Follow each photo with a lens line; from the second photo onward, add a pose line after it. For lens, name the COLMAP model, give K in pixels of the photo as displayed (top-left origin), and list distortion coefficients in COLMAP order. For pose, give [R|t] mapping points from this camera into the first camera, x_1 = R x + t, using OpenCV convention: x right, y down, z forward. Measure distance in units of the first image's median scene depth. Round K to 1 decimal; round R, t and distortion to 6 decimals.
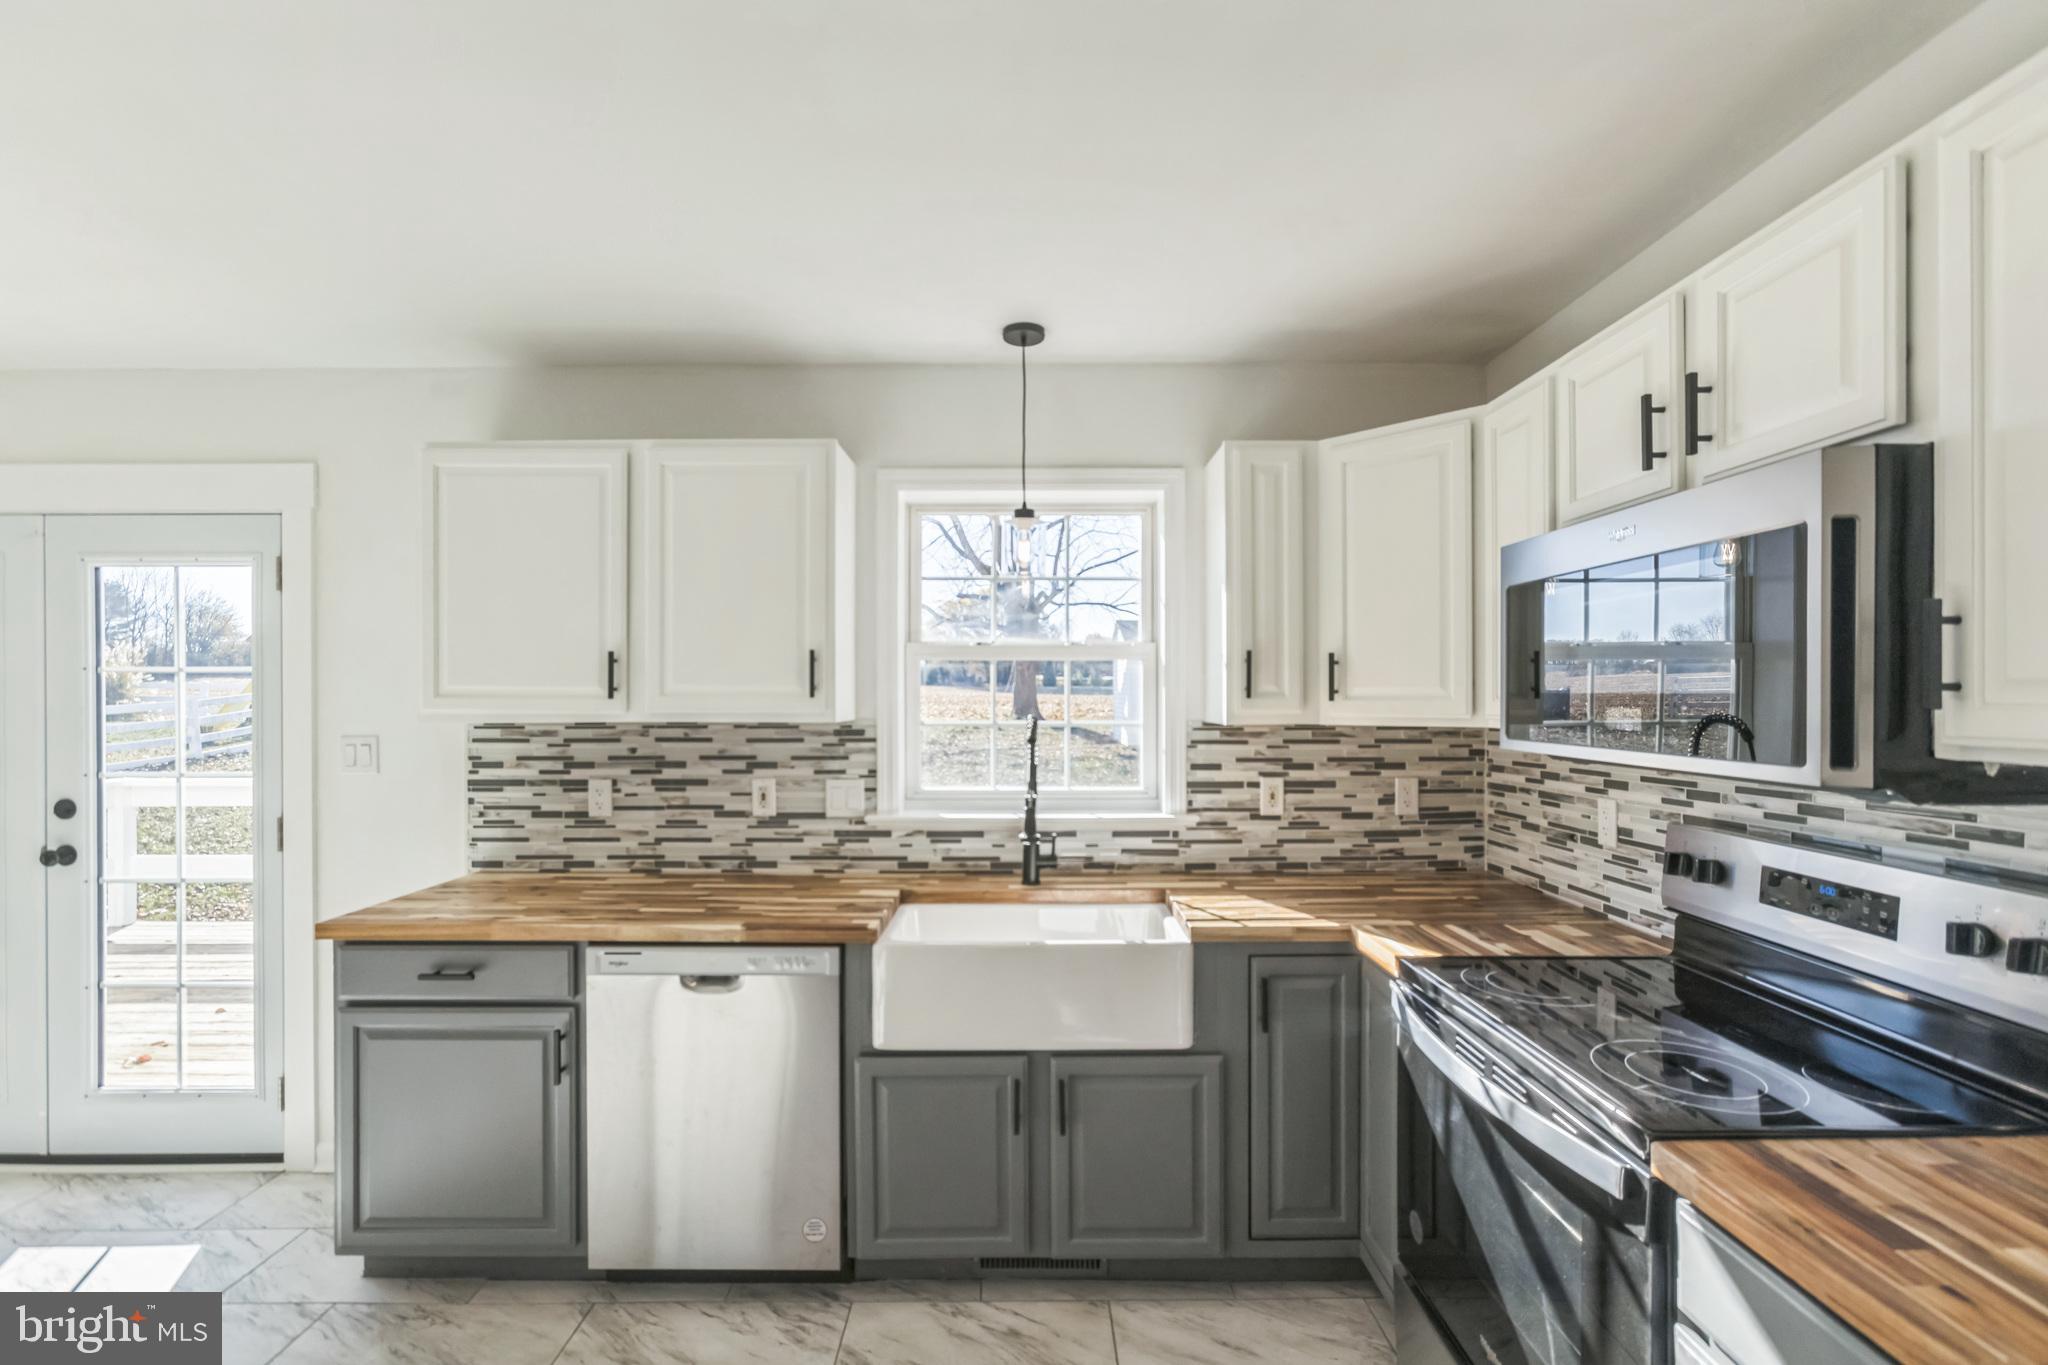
lens RADIAL K [[914.0, 0, 1033.0], [0, 914.0, 701.0], [0, 0, 1]] dist [-0.022513, 0.012796]
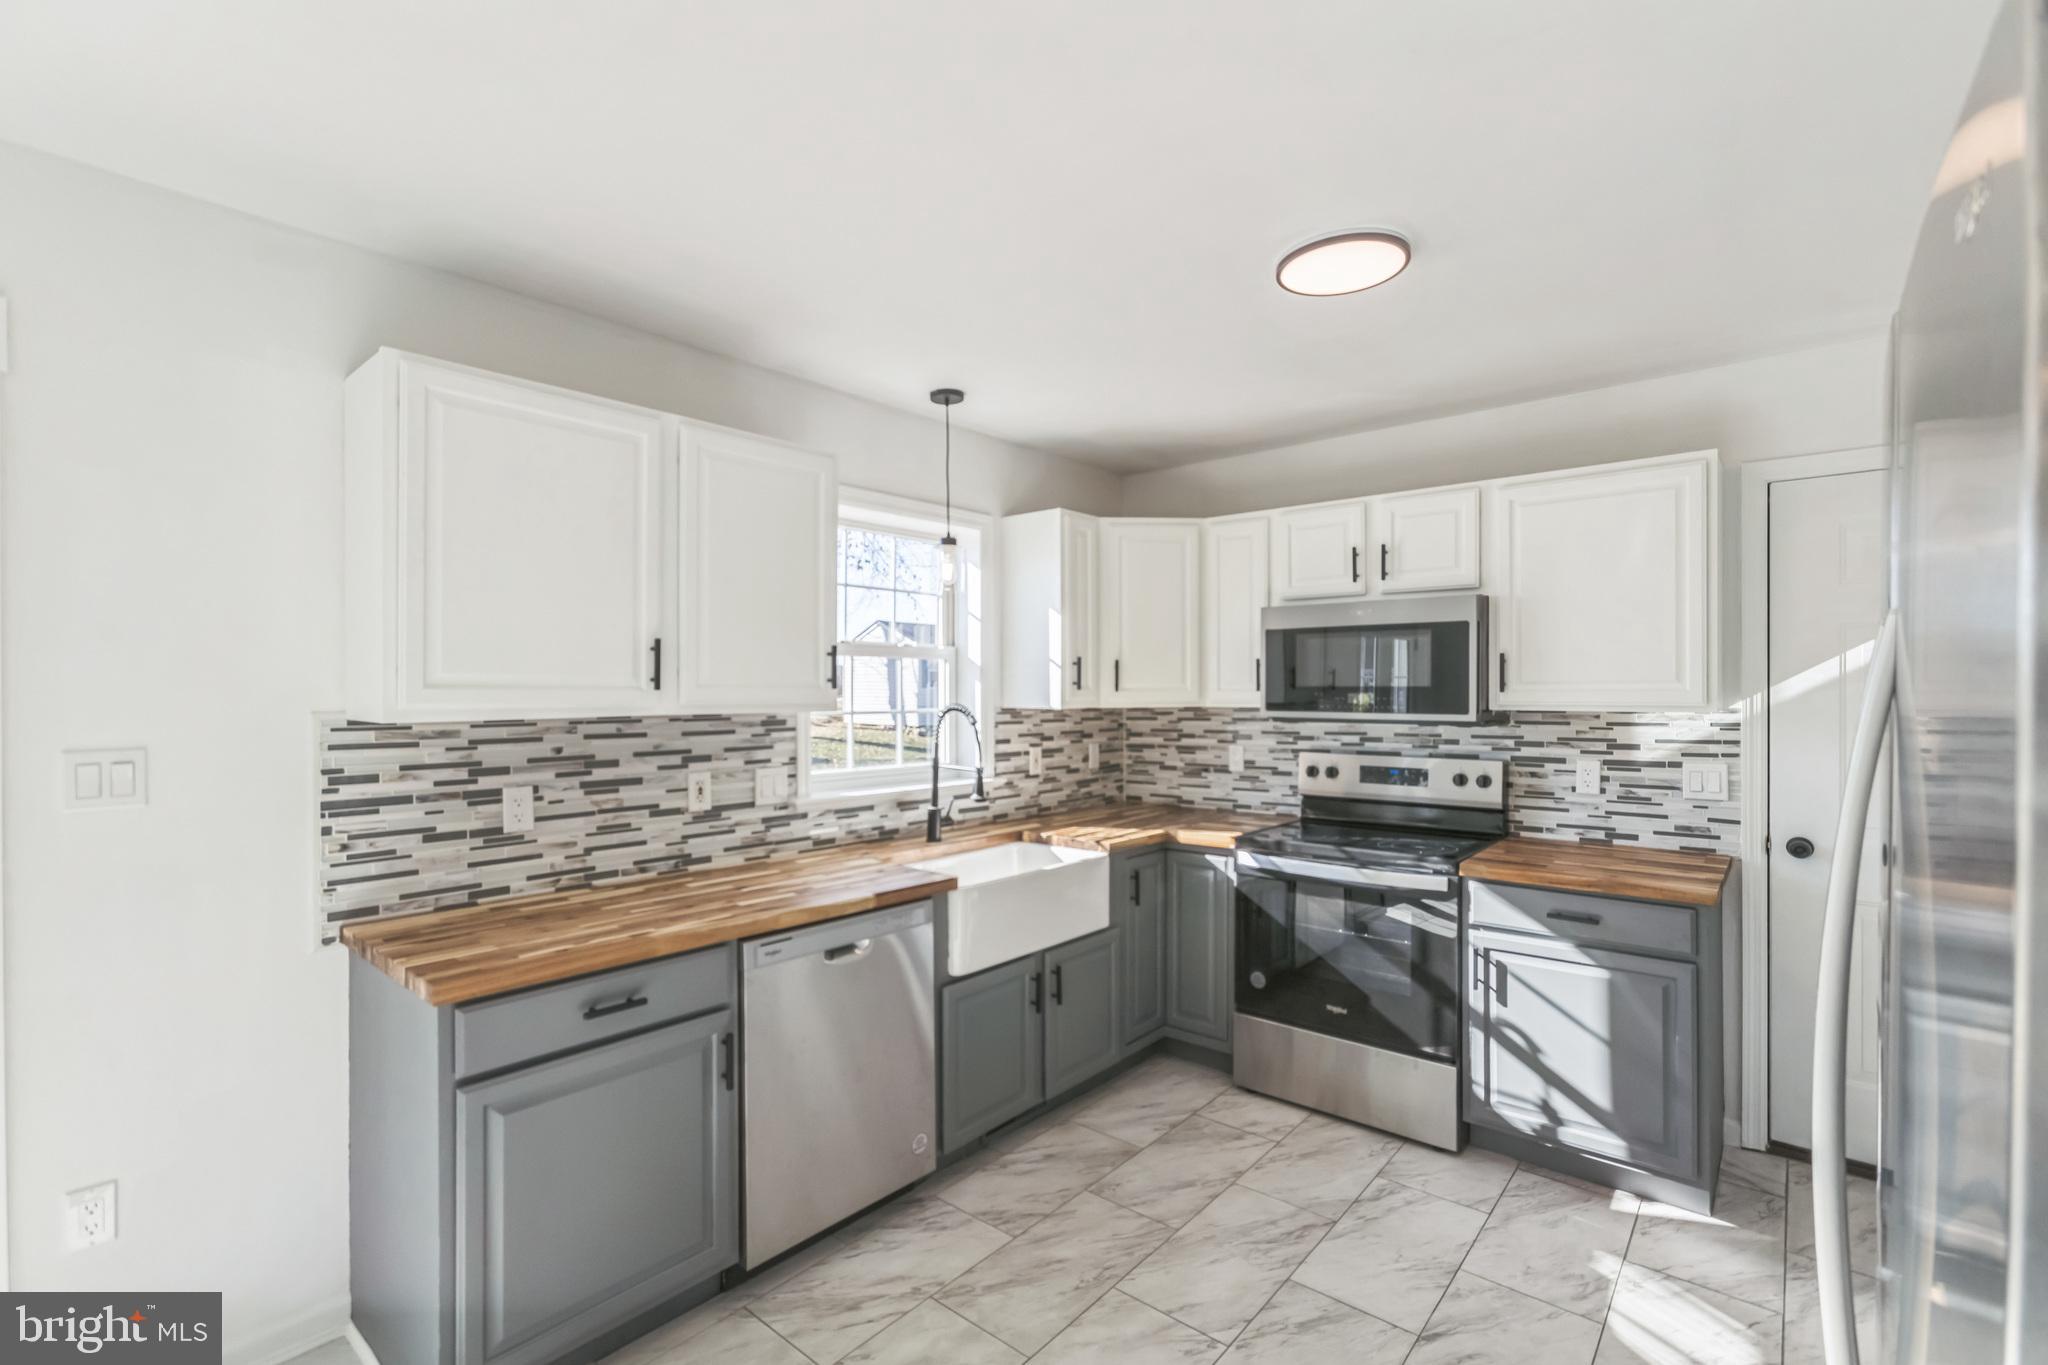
lens RADIAL K [[914.0, 0, 1025.7], [0, 914.0, 694.6], [0, 0, 1]] dist [-0.022513, 0.012796]
pose [[0.656444, -0.003613, 0.754366, -0.800165], [0.005622, 0.999984, -0.000102, 0.003838], [-0.754354, 0.004308, 0.656454, 0.096683]]
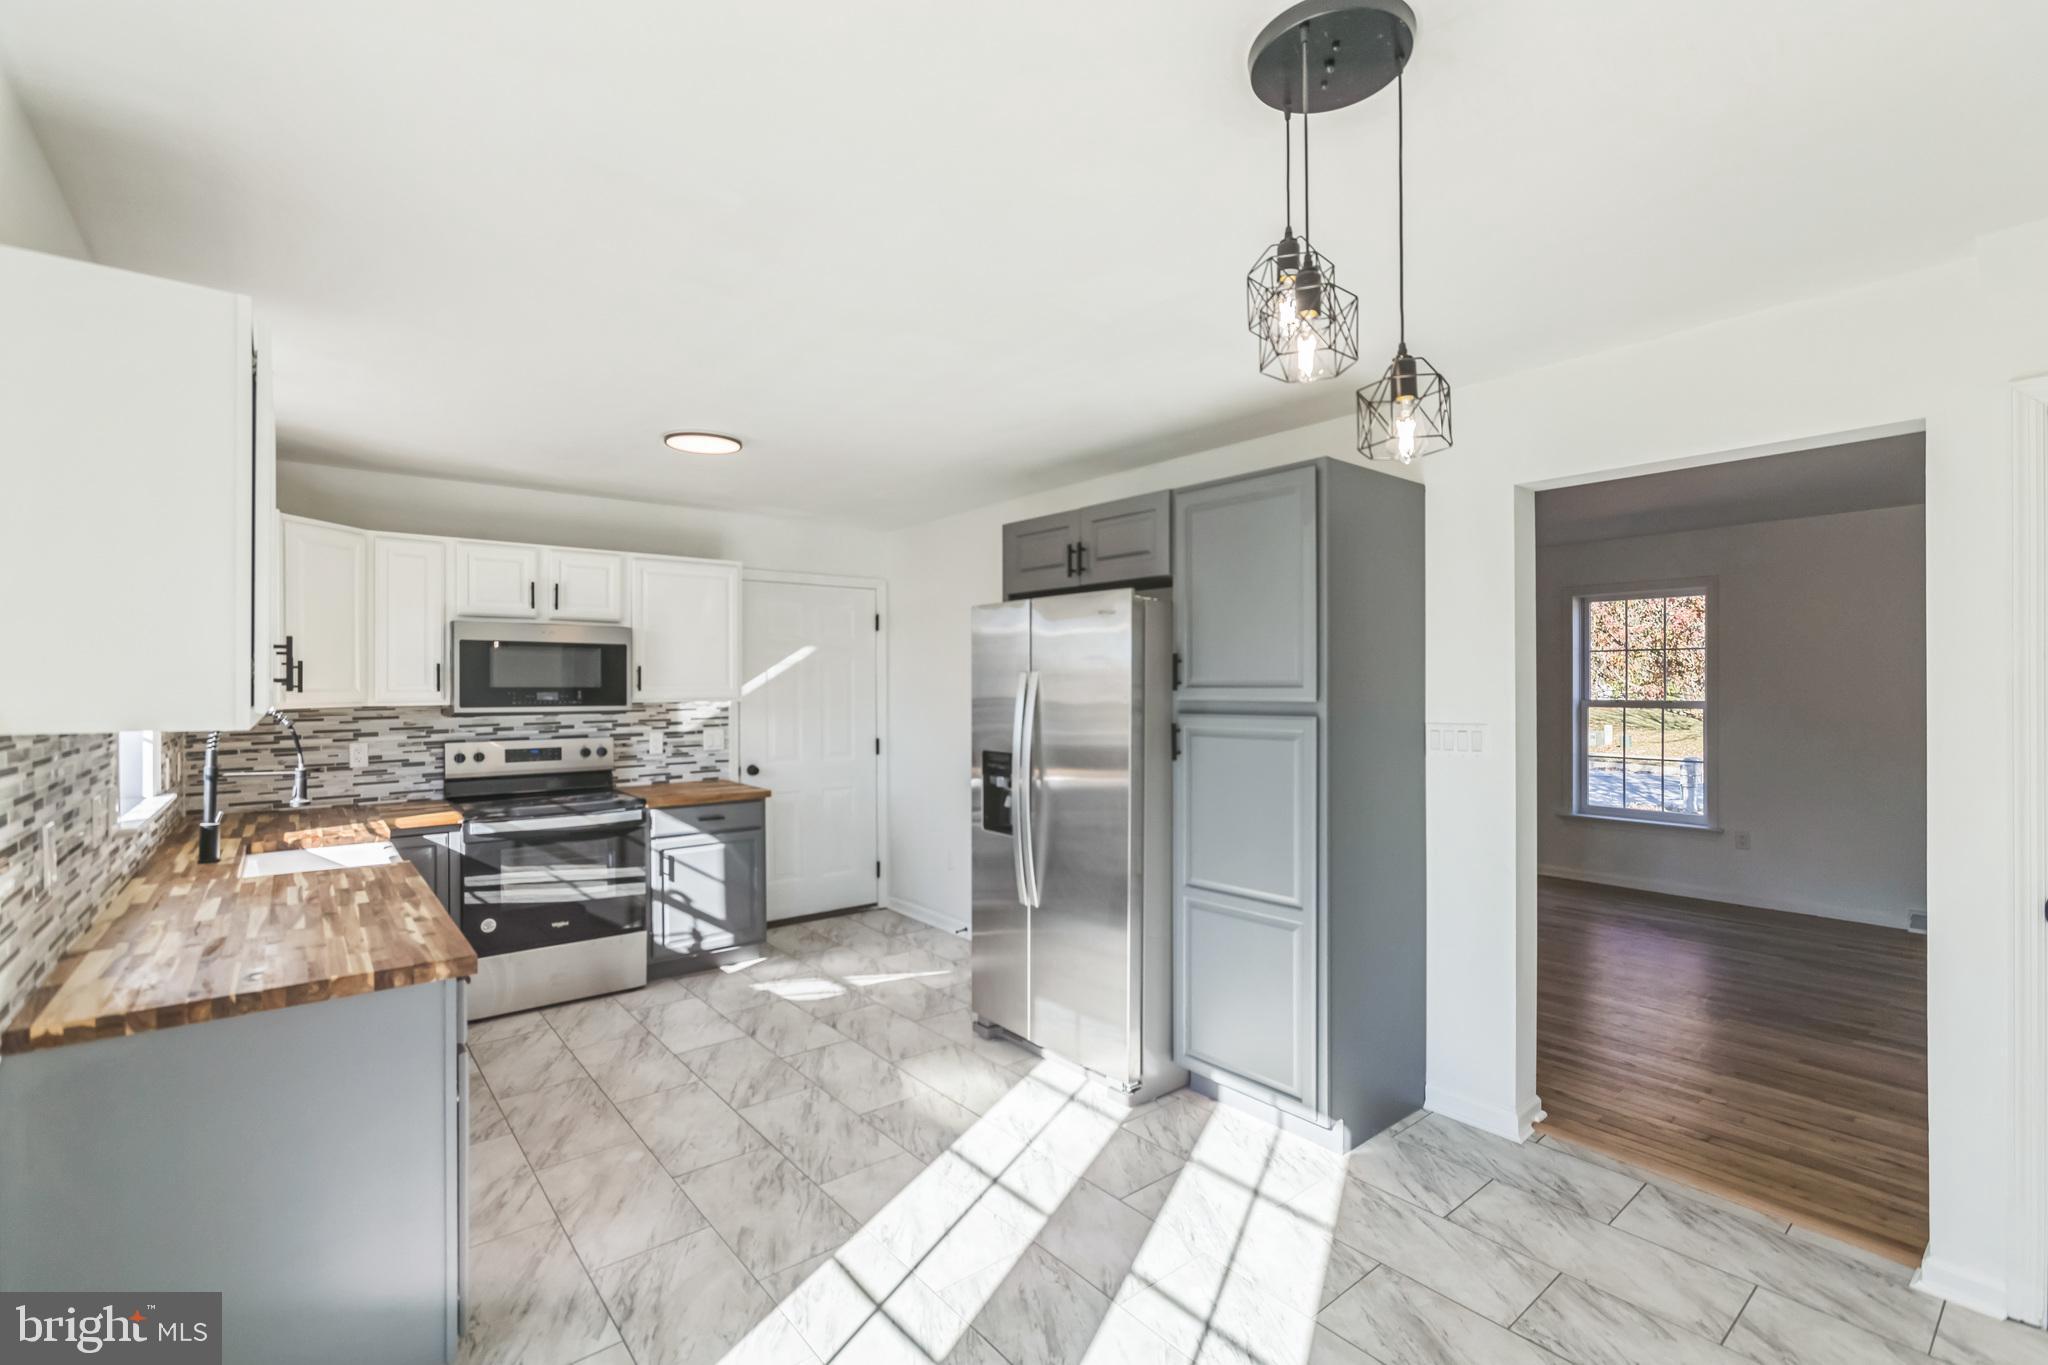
lens RADIAL K [[914.0, 0, 1027.0], [0, 914.0, 679.4], [0, 0, 1]] dist [-0.022513, 0.012796]
pose [[-0.629688, 0.009765, 0.776787, -1.374748], [0.010284, 0.999938, -0.004234, -0.002821], [-0.776780, 0.005323, -0.629750, 0.875355]]
